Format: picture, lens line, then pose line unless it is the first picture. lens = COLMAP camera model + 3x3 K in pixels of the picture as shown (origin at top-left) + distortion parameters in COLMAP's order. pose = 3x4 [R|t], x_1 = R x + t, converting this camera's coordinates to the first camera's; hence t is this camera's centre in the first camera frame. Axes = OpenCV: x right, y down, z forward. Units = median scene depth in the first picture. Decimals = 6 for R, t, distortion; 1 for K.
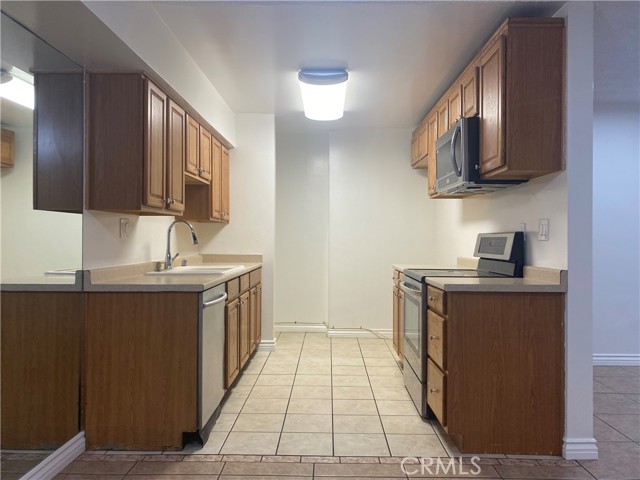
lens RADIAL K [[489.5, 0, 317.0], [0, 489.5, 230.2], [0, 0, 1]] dist [0.013086, -0.001721]
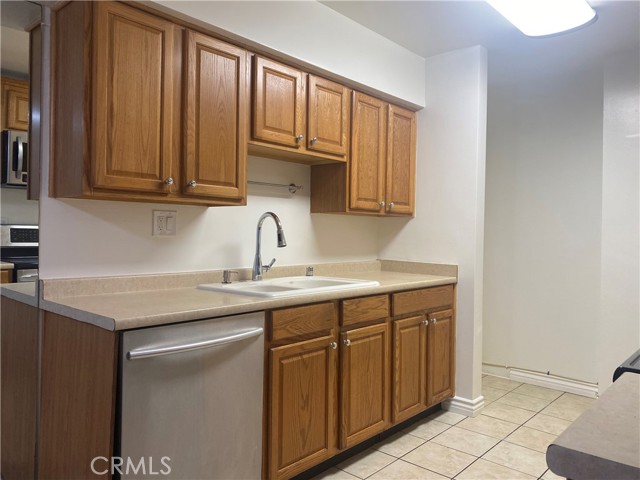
lens RADIAL K [[489.5, 0, 317.0], [0, 489.5, 230.2], [0, 0, 1]] dist [0.013086, -0.001721]
pose [[0.752087, 0.008083, -0.659014, 0.201641], [-0.006450, 0.999967, 0.004905, 0.001538], [0.659032, 0.000562, 0.752114, 0.434715]]
